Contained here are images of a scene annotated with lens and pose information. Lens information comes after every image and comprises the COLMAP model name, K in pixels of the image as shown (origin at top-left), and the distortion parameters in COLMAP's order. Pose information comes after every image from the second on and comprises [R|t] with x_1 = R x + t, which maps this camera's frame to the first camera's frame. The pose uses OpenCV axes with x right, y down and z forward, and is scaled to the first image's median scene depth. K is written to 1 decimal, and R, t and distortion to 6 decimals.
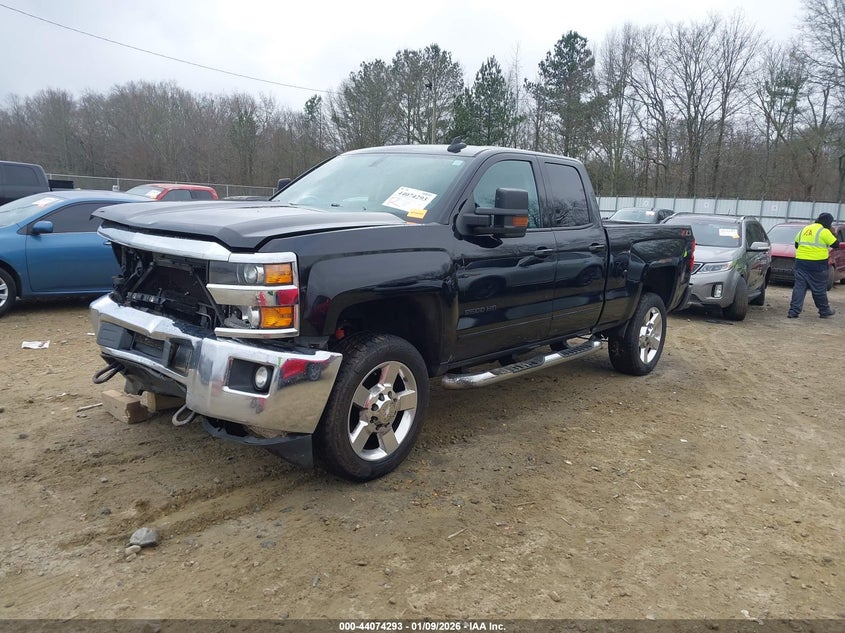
lens RADIAL K [[661.8, 0, 422.5], [0, 661.8, 316.5], [0, 0, 1]] dist [0.011041, 0.003135]
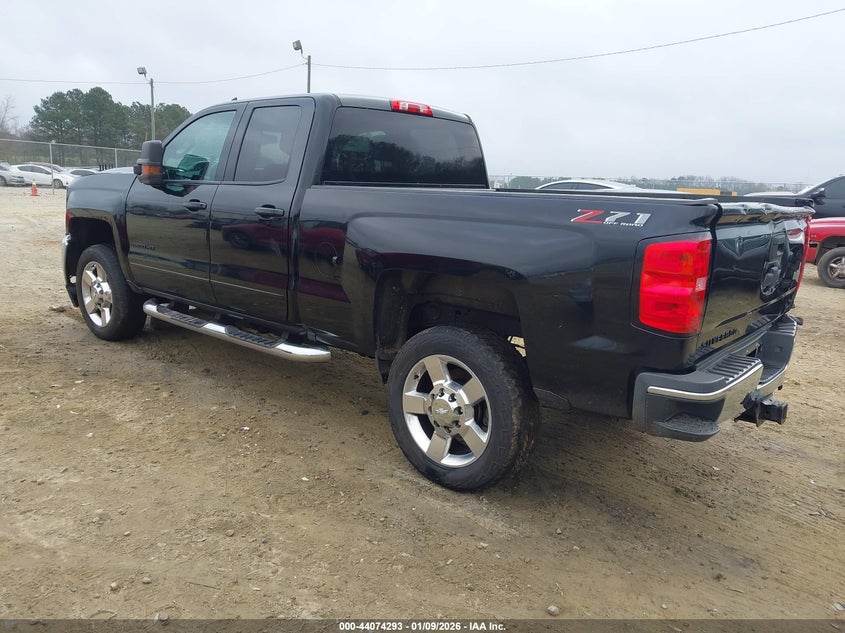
lens RADIAL K [[663.4, 0, 422.5], [0, 663.4, 316.5], [0, 0, 1]] dist [0.000057, -0.007260]
pose [[0.008424, 0.150759, -0.988535, 1.137296], [-0.220547, 0.964506, 0.145215, -0.151617], [0.975340, 0.216795, 0.041374, 1.294763]]
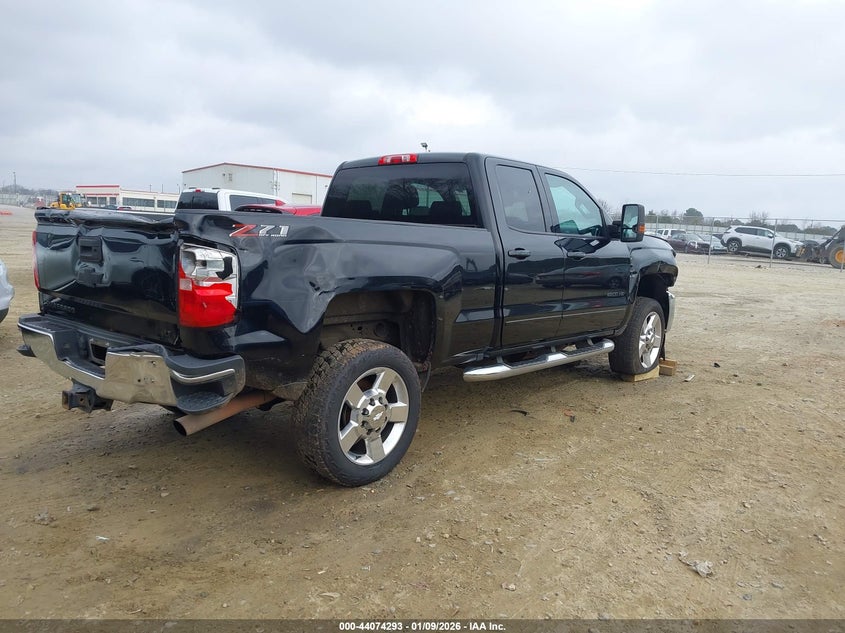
lens RADIAL K [[661.8, 0, 422.5], [0, 661.8, 316.5], [0, 0, 1]] dist [0.011041, 0.003135]
pose [[-0.995769, -0.091494, 0.008576, 0.093778], [-0.084590, 0.949077, 0.303476, -0.385192], [-0.035906, 0.301466, -0.952801, 2.365599]]
